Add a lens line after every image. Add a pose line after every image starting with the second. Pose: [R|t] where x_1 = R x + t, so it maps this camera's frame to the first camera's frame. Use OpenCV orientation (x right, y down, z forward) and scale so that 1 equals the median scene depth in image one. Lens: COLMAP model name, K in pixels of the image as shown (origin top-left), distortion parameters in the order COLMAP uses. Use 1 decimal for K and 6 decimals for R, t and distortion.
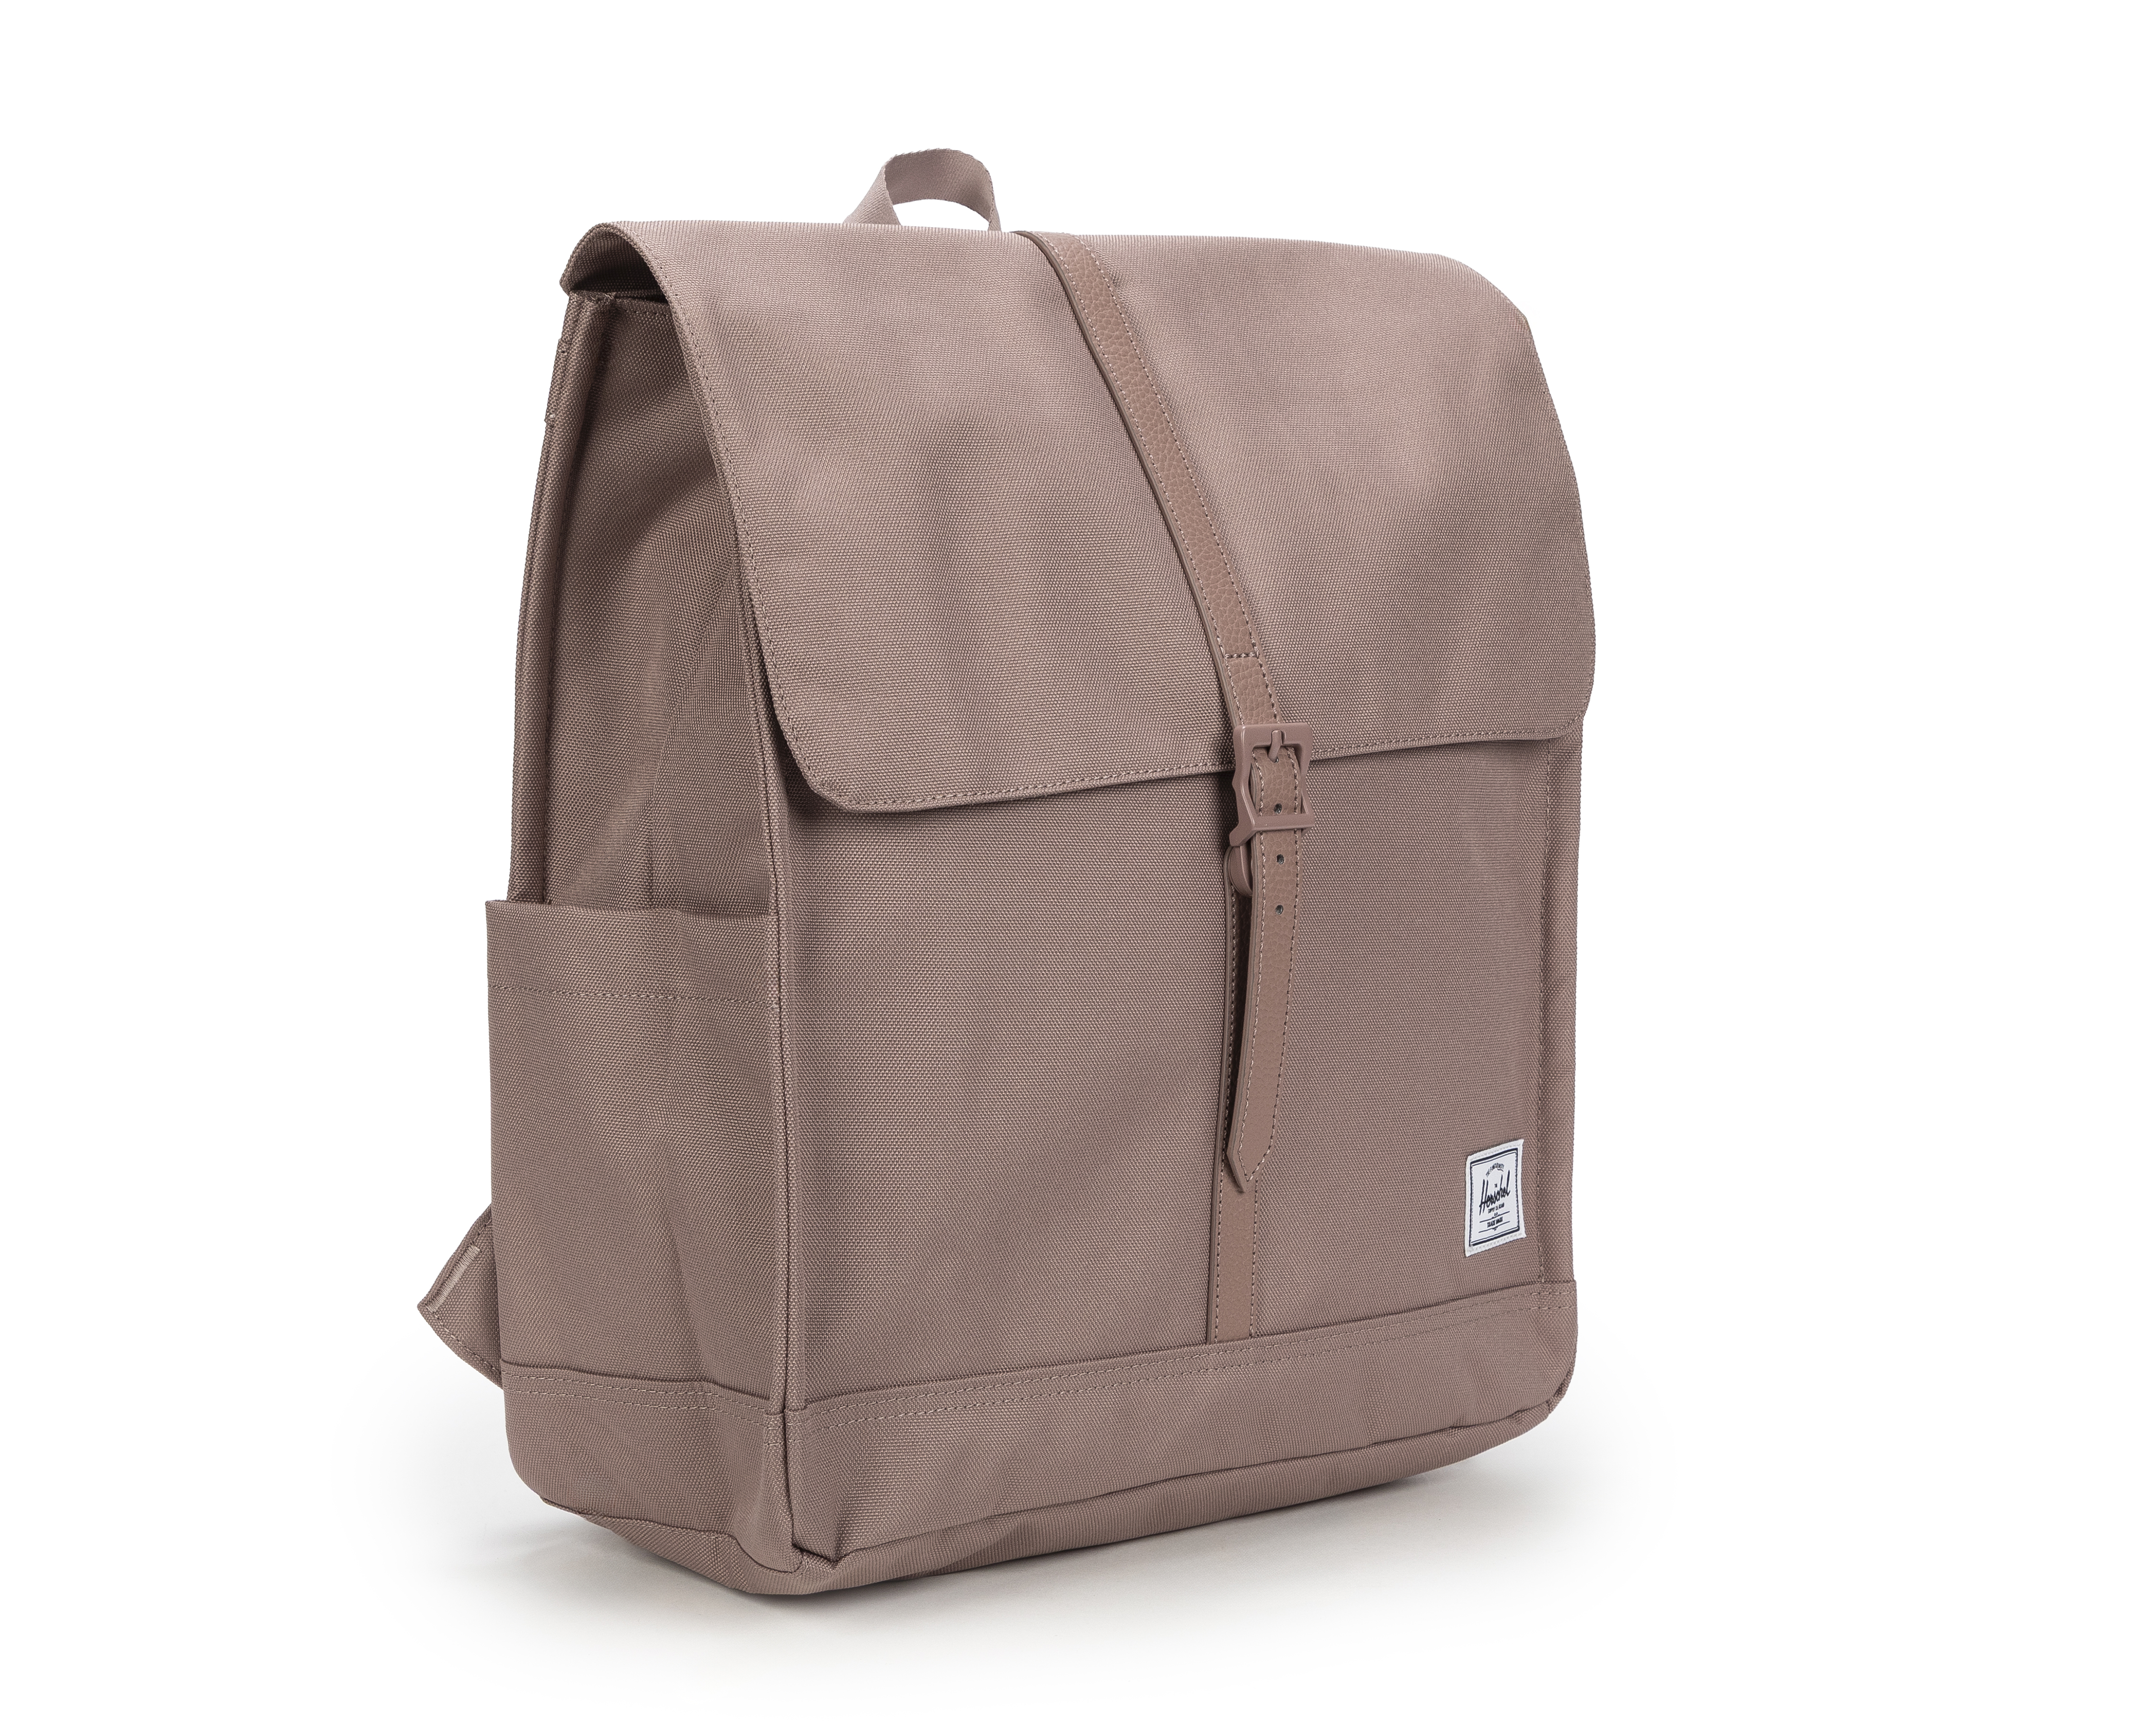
lens RADIAL K [[3968.0, 0, 1081.1], [0, 3968.0, 871.2], [0, 0, 1]] dist [0.060705, 0.000000]
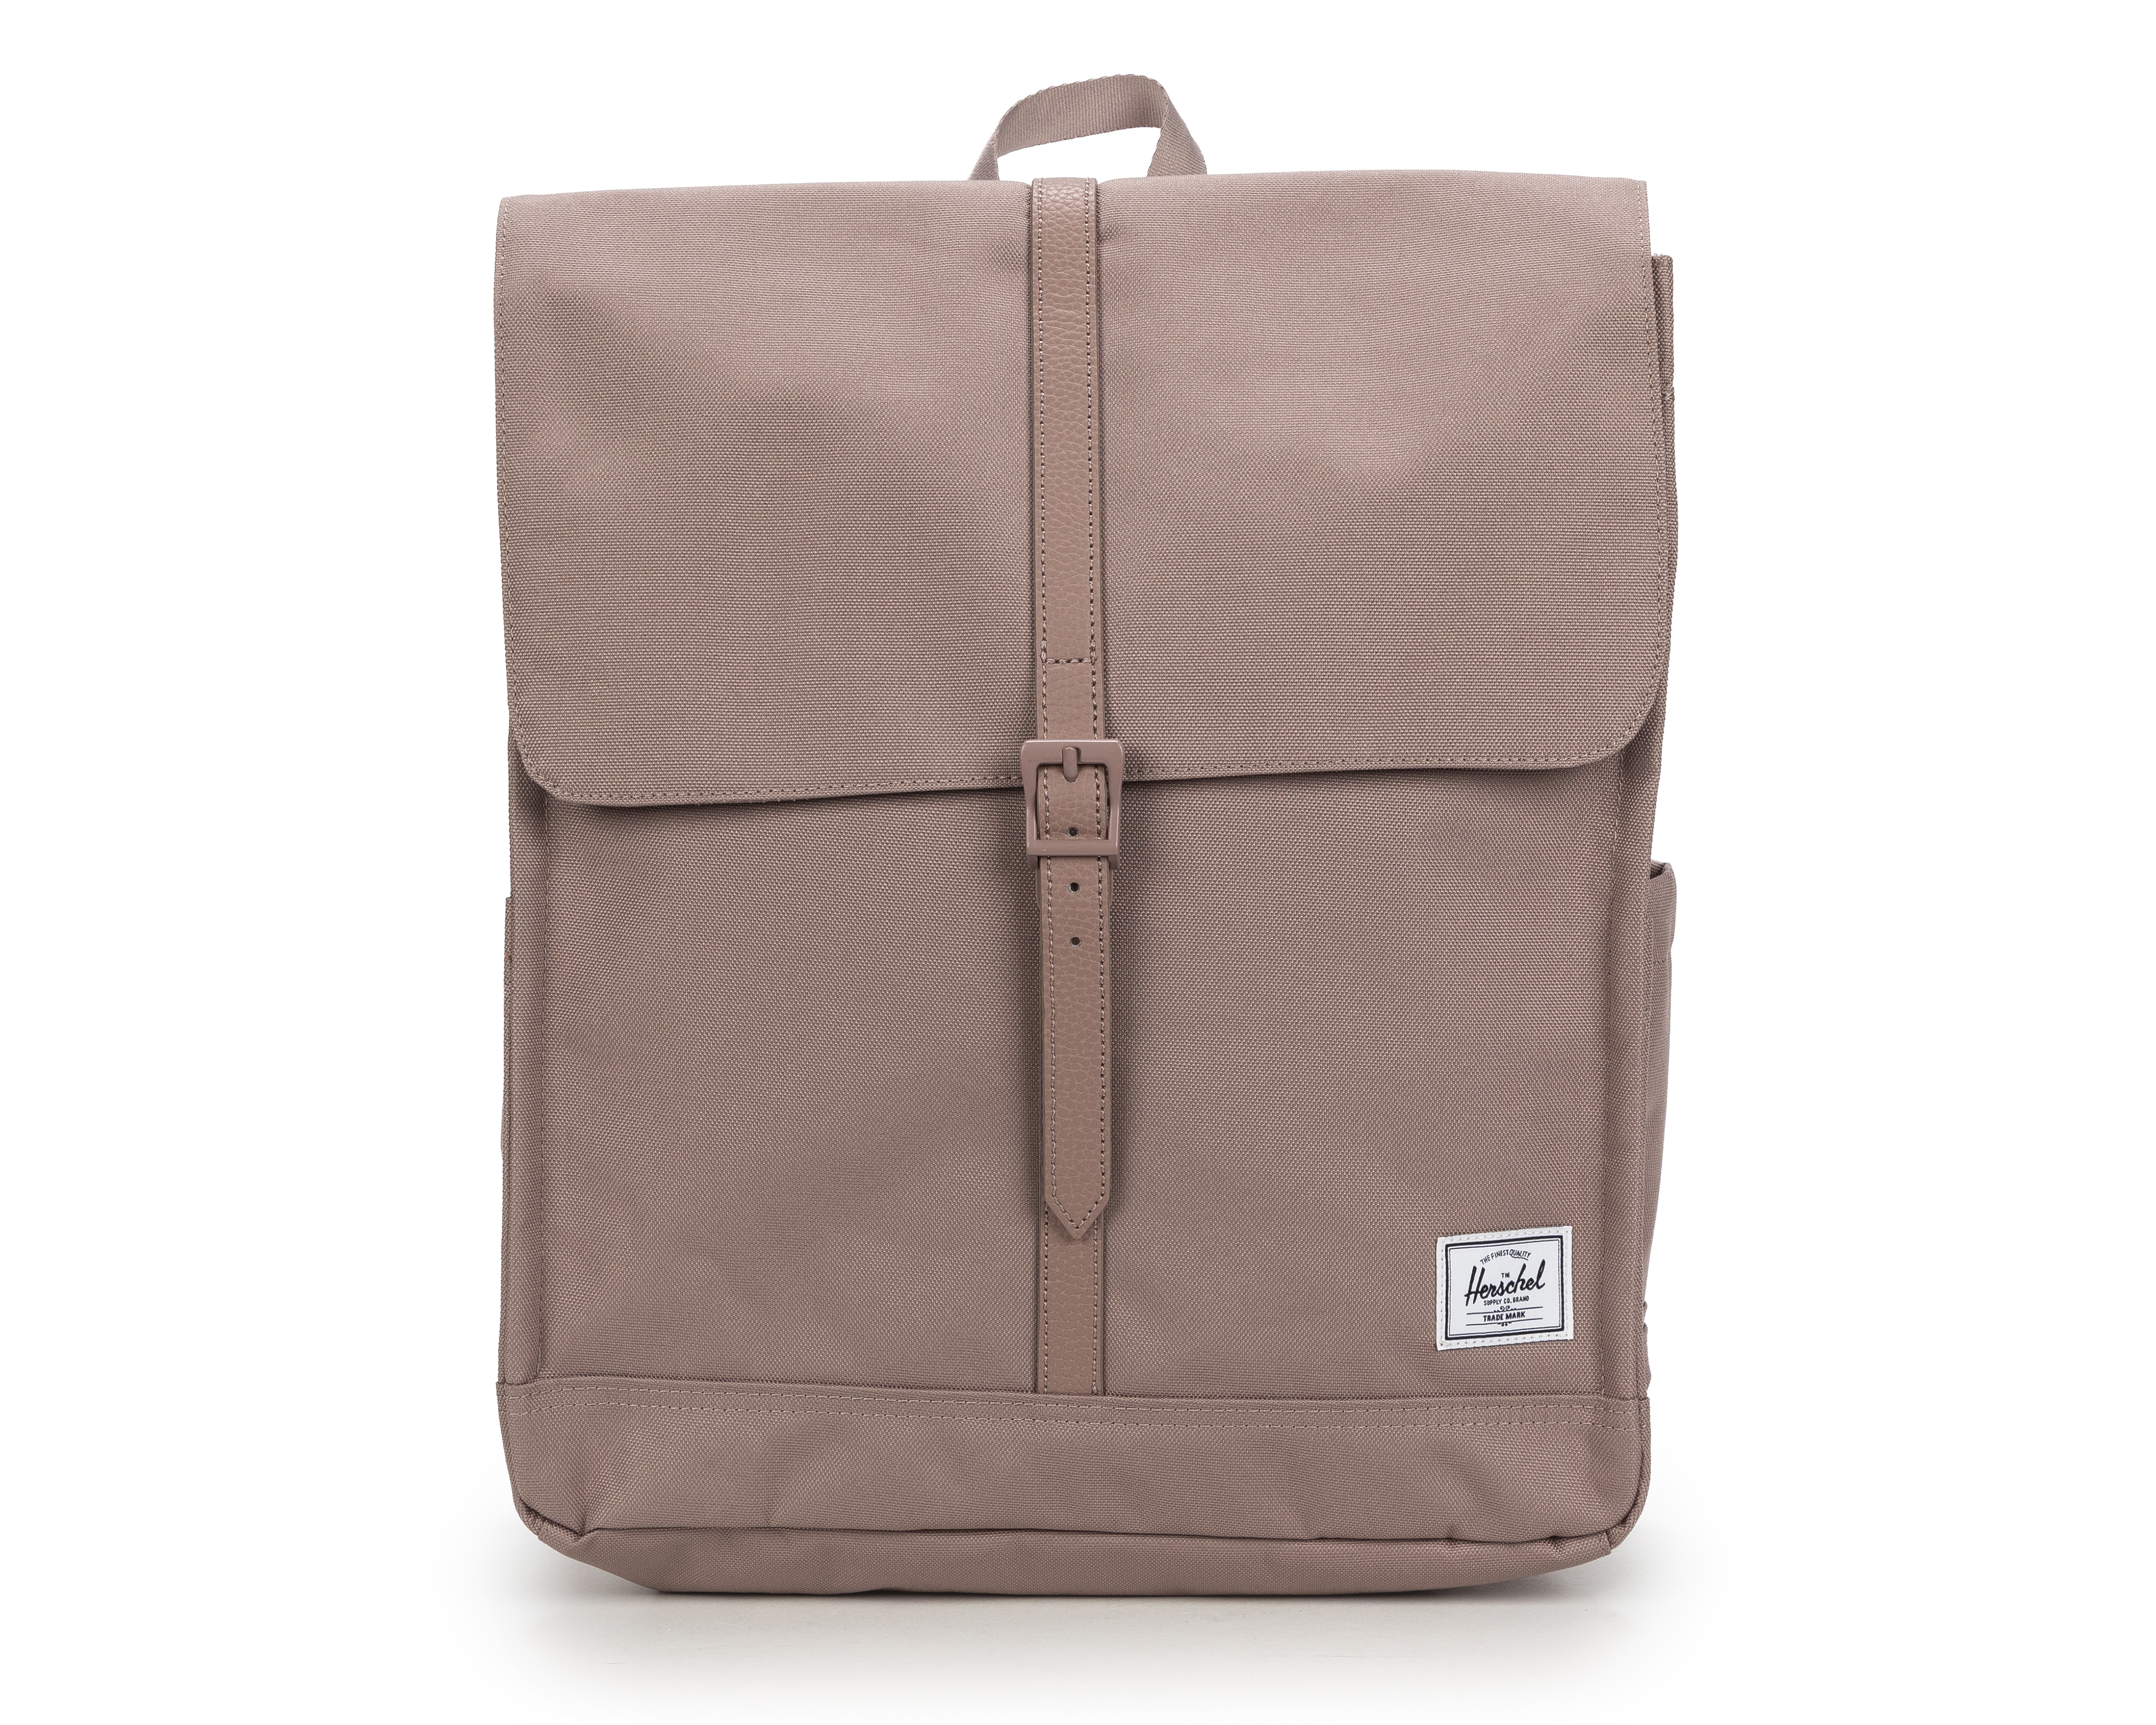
lens RADIAL K [[3968.0, 0, 1076.2], [0, 3968.0, 860.8], [0, 0, 1]] dist [0.060705, 0.000000]
pose [[0.740710, 0.098236, -0.664604, 0.648002], [-0.056140, 0.994842, 0.084480, -0.084994], [0.669475, -0.025264, 0.742404, 0.315420]]
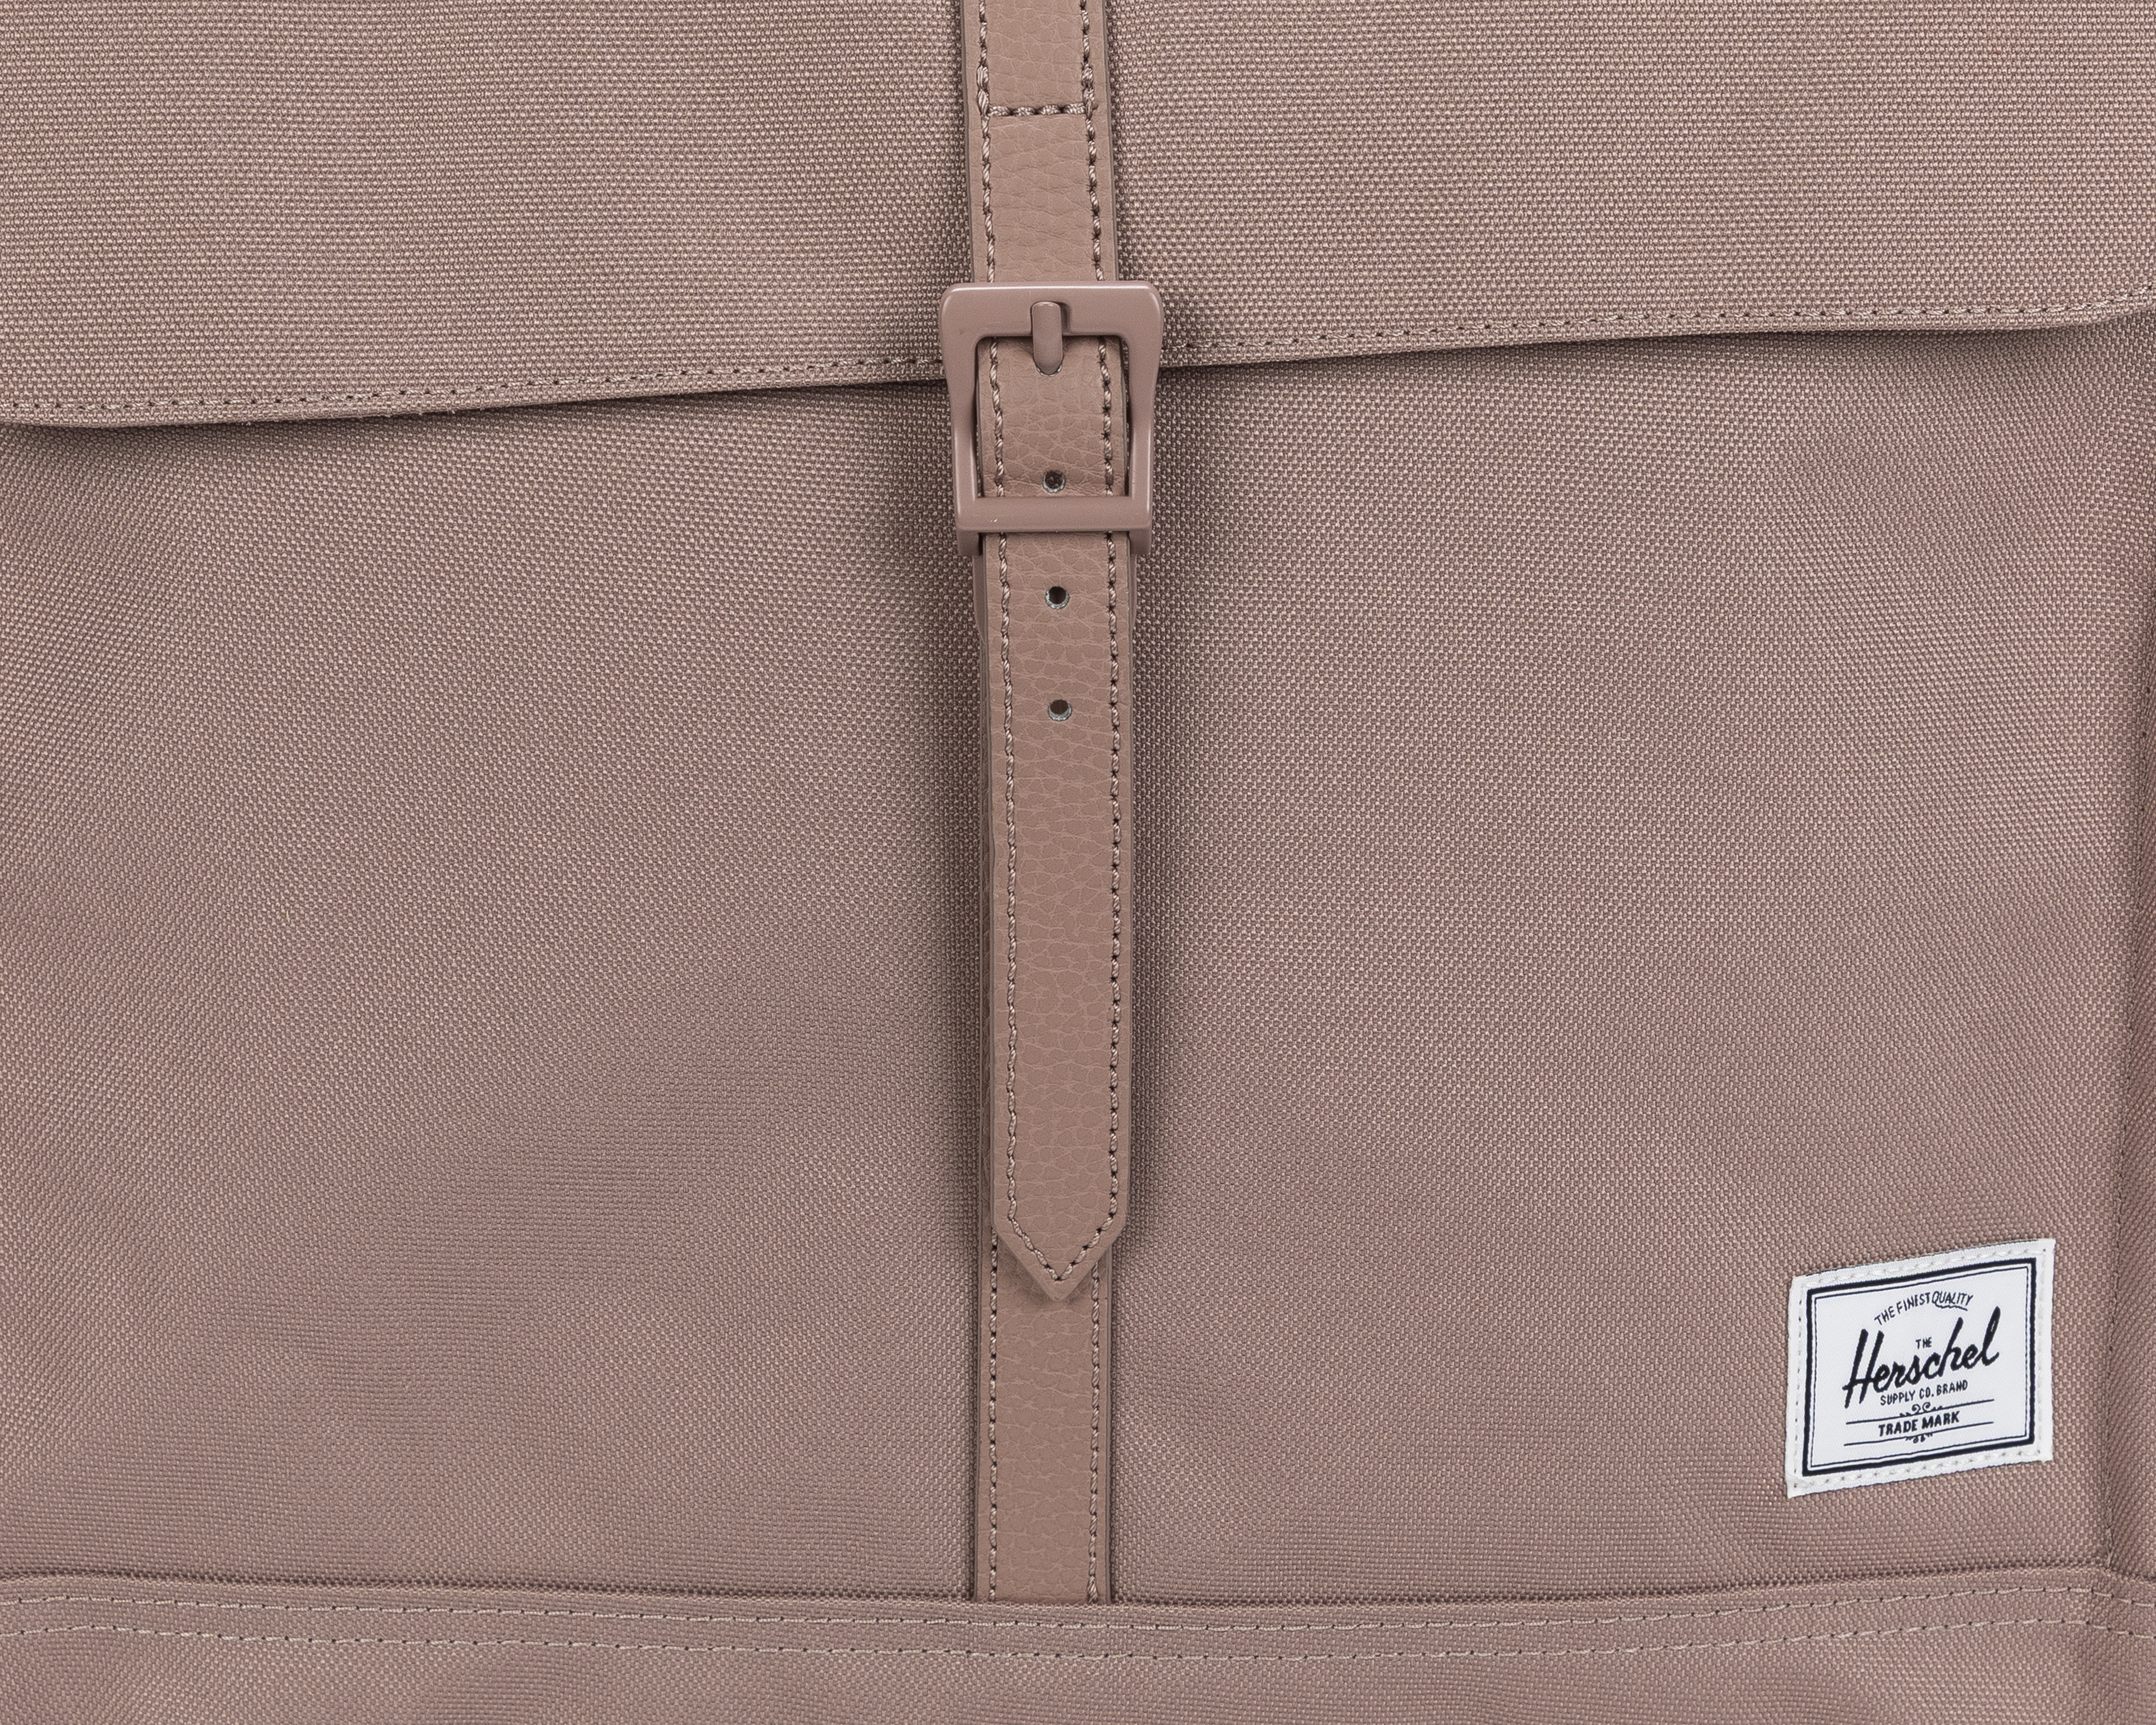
lens RADIAL K [[5968.1, 0, 1078.3], [0, 5968.1, 856.5], [0, 0, 1]] dist [0.027518, 0.000000]
pose [[0.782766, 0.172240, -0.598005, 0.438858], [-0.050637, 0.975377, 0.214651, -0.113178], [0.620252, -0.137740, 0.772214, 0.487101]]
